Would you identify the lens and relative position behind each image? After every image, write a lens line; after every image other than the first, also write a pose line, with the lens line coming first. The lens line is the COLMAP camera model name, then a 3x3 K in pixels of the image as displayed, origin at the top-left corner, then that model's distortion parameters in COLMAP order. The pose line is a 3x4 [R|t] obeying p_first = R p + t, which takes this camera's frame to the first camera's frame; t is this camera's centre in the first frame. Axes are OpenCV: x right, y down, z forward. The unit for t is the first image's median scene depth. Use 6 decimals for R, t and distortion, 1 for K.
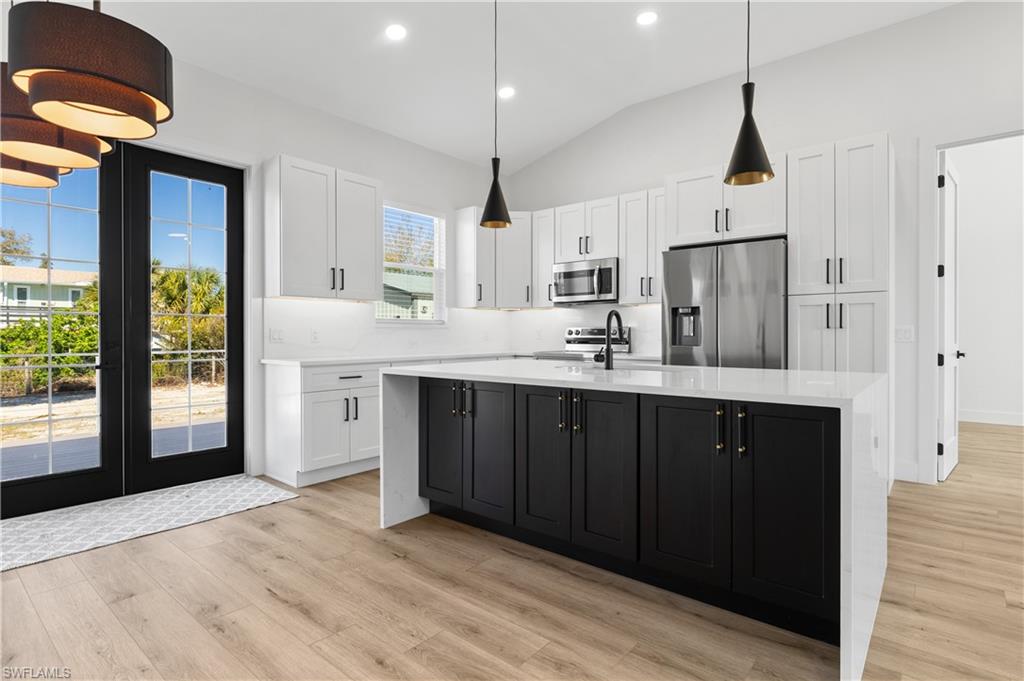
lens RADIAL K [[515.5, 0, 515.7], [0, 515.5, 333.7], [0, 0, 1]] dist [-0.004735, -0.000402]
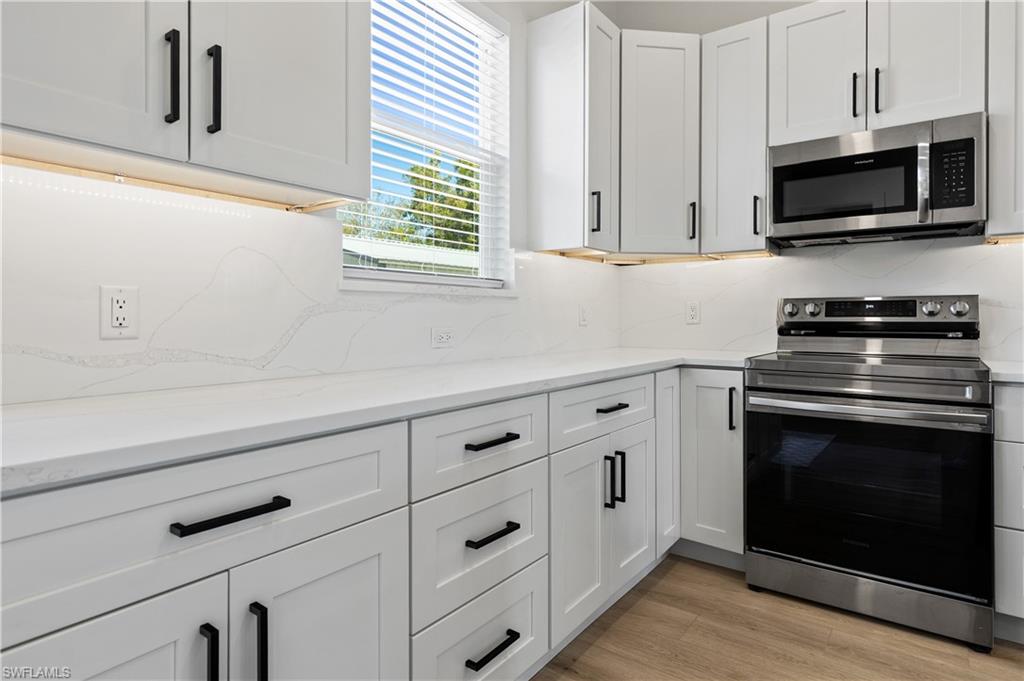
lens RADIAL K [[557.7, 0, 512.9], [0, 557.7, 319.4], [0, 0, 1]] dist [-0.001435, -0.000263]
pose [[0.998577, 0.002373, 0.053279, -0.175783], [-0.002680, 0.999980, 0.005695, 0.004398], [-0.053264, -0.005830, 0.998563, 0.615007]]
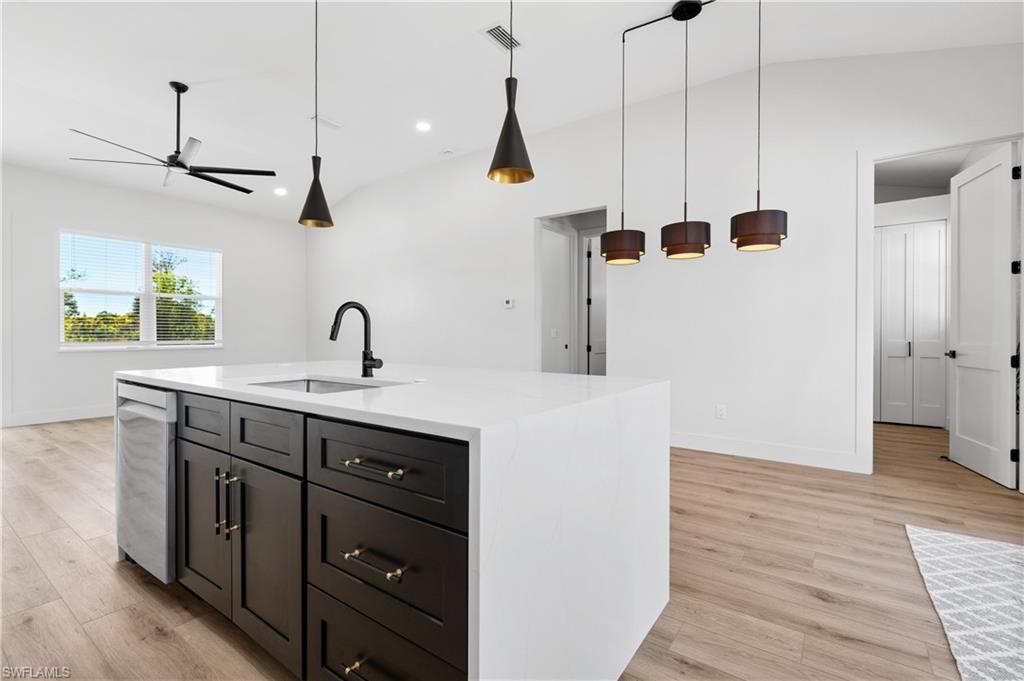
lens RADIAL K [[466.3, 0, 521.1], [0, 466.3, 332.4], [0, 0, 1]] dist [-0.000913, 0.000220]
pose [[-0.996348, -0.001000, -0.085384, 0.000013], [-0.000483, 0.999981, -0.006071, 0.003219], [0.085389, -0.006008, -0.996330, 0.966156]]
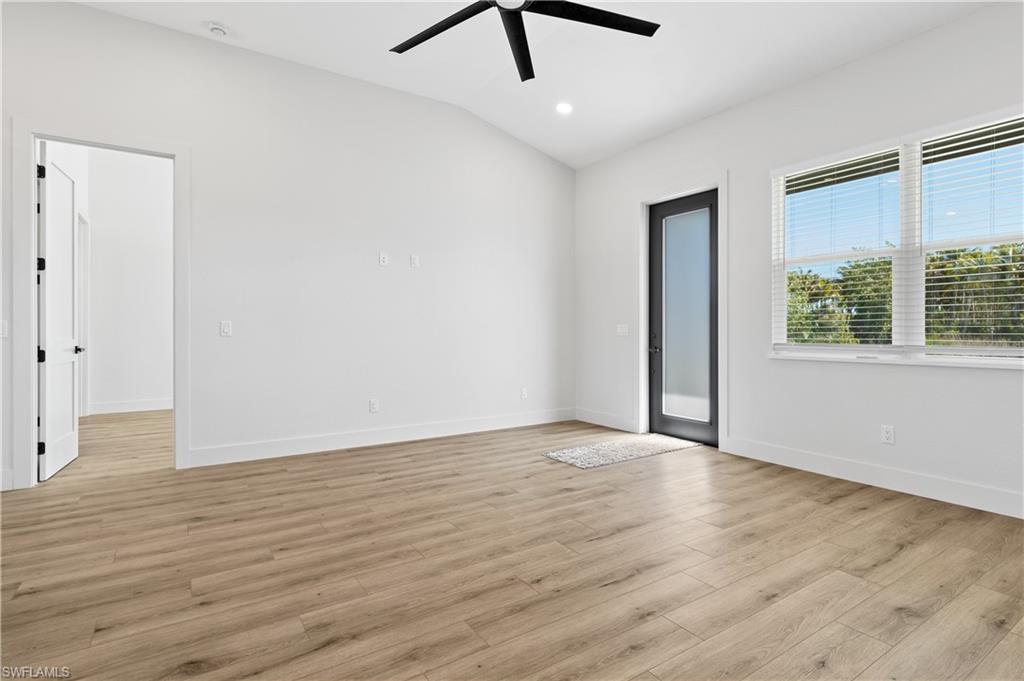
lens RADIAL K [[515.5, 0, 515.7], [0, 515.5, 333.7], [0, 0, 1]] dist [-0.004735, -0.000402]
pose [[0.285112, -0.006015, 0.958475, 0.117843], [-0.001721, 0.999975, 0.006787, 0.000203], [-0.958493, -0.003585, 0.285095, -0.103193]]
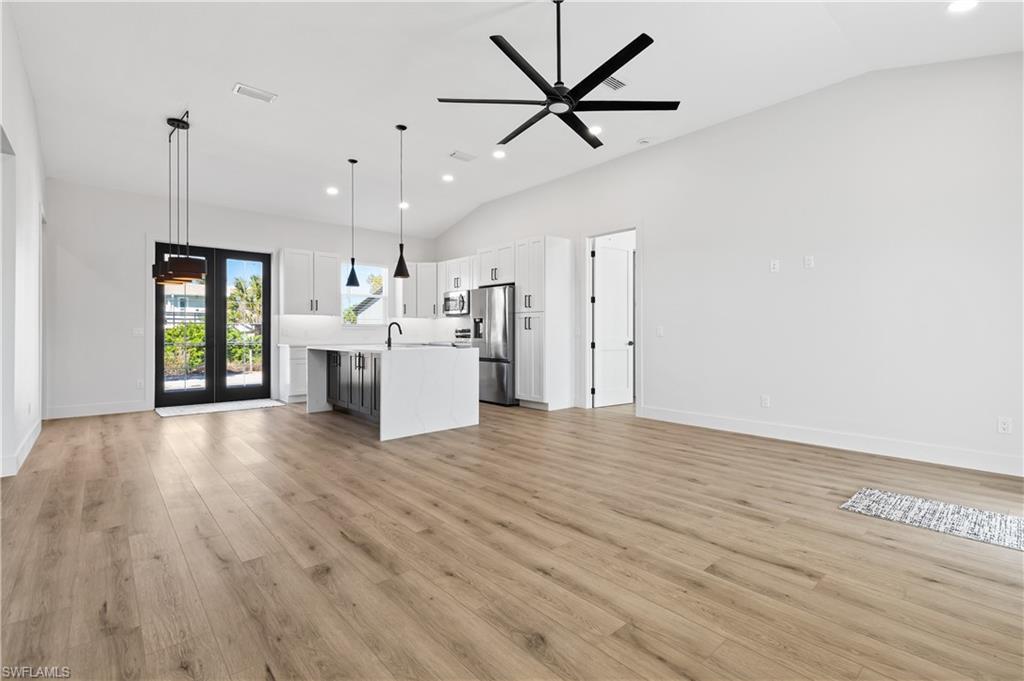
lens RADIAL K [[466.3, 0, 521.1], [0, 466.3, 332.4], [0, 0, 1]] dist [-0.000913, 0.000220]
pose [[0.989970, 0.000180, -0.141279, 0.617568], [-0.000096, 1.000000, 0.000602, 0.000149], [0.141279, -0.000583, 0.989970, -0.605687]]
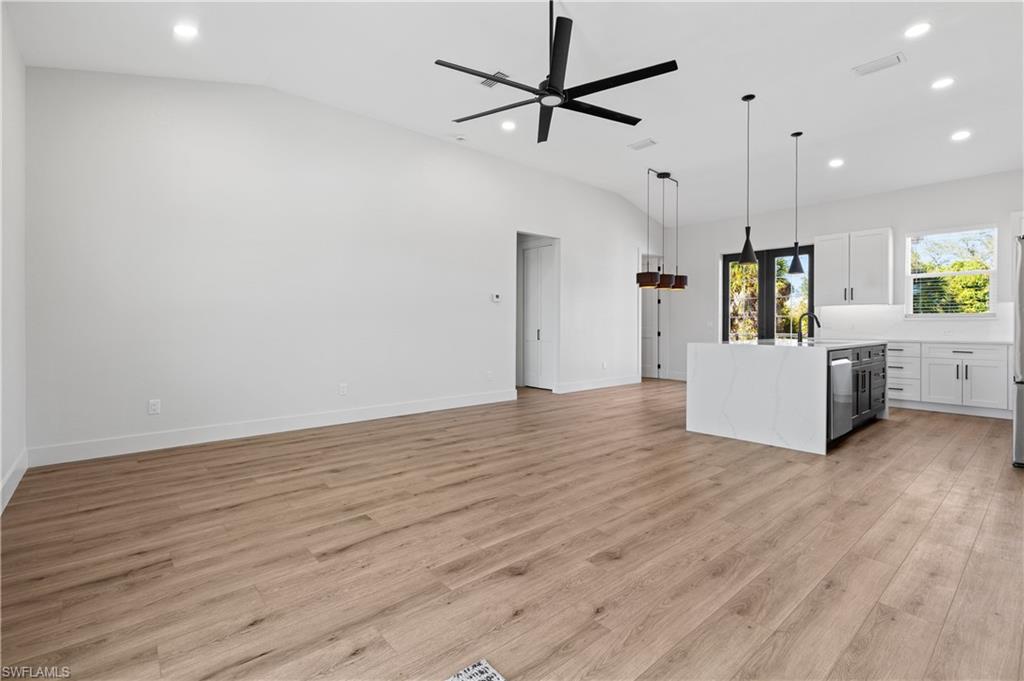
lens RADIAL K [[469.1, 0, 517.3], [0, 469.1, 321.1], [0, 0, 1]] dist [0.000899, -0.000195]
pose [[-0.153483, -0.005511, -0.988136, 1.228985], [0.000020, 0.999984, -0.005580, -0.001499], [0.988151, -0.000877, -0.153480, 0.093430]]
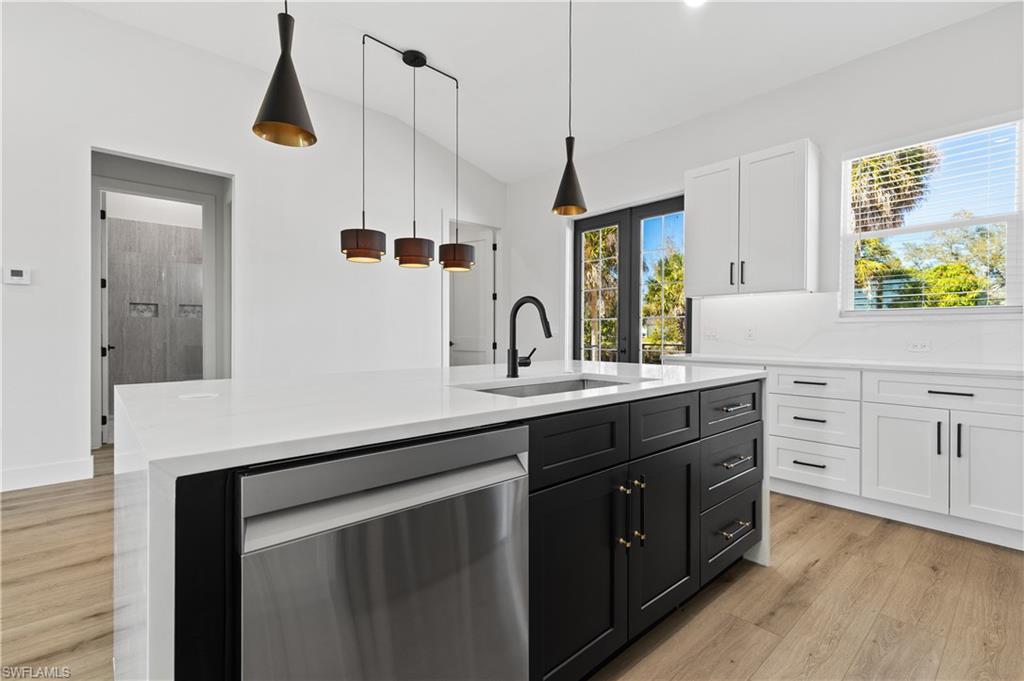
lens RADIAL K [[466.3, 0, 521.1], [0, 466.3, 332.4], [0, 0, 1]] dist [-0.000913, 0.000220]
pose [[-0.132689, 0.000244, -0.991158, 0.478412], [-0.000818, 1.000000, 0.000356, 0.002736], [0.991157, 0.000858, -0.132689, 0.606556]]
